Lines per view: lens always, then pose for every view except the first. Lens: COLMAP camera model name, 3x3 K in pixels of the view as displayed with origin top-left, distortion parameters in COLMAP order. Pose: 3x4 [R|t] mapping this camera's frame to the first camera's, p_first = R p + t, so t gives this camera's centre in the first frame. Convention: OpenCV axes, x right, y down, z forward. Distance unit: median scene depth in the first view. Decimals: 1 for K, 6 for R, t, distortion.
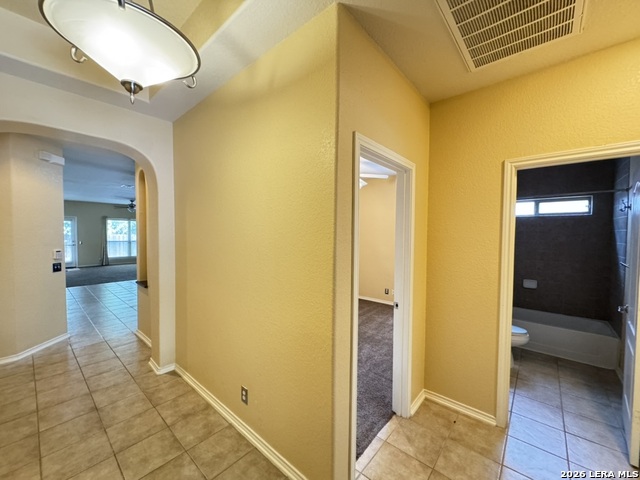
lens RADIAL K [[255.7, 0, 319.1], [0, 255.7, 240.5], [0, 0, 1]] dist [-0.000470, 0.000320]
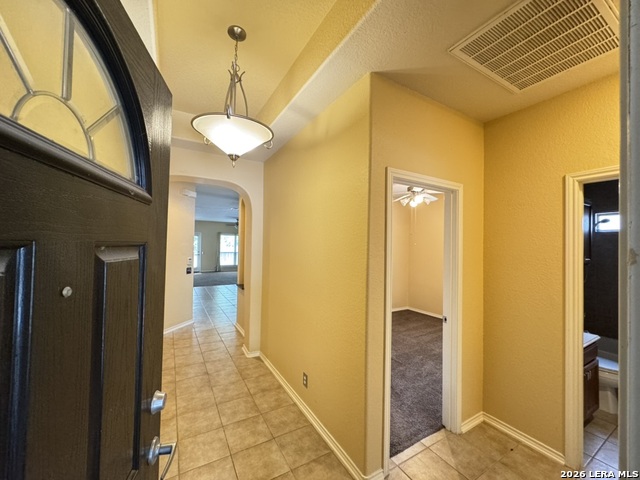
lens RADIAL K [[255.7, 0, 318.9], [0, 255.7, 240.3], [0, 0, 1]] dist [-0.000470, 0.000320]
pose [[0.947365, 0.002300, -0.320146, 0.156124], [-0.019549, 0.998524, -0.050676, -0.004946], [0.319557, 0.054267, 0.946012, -0.171821]]
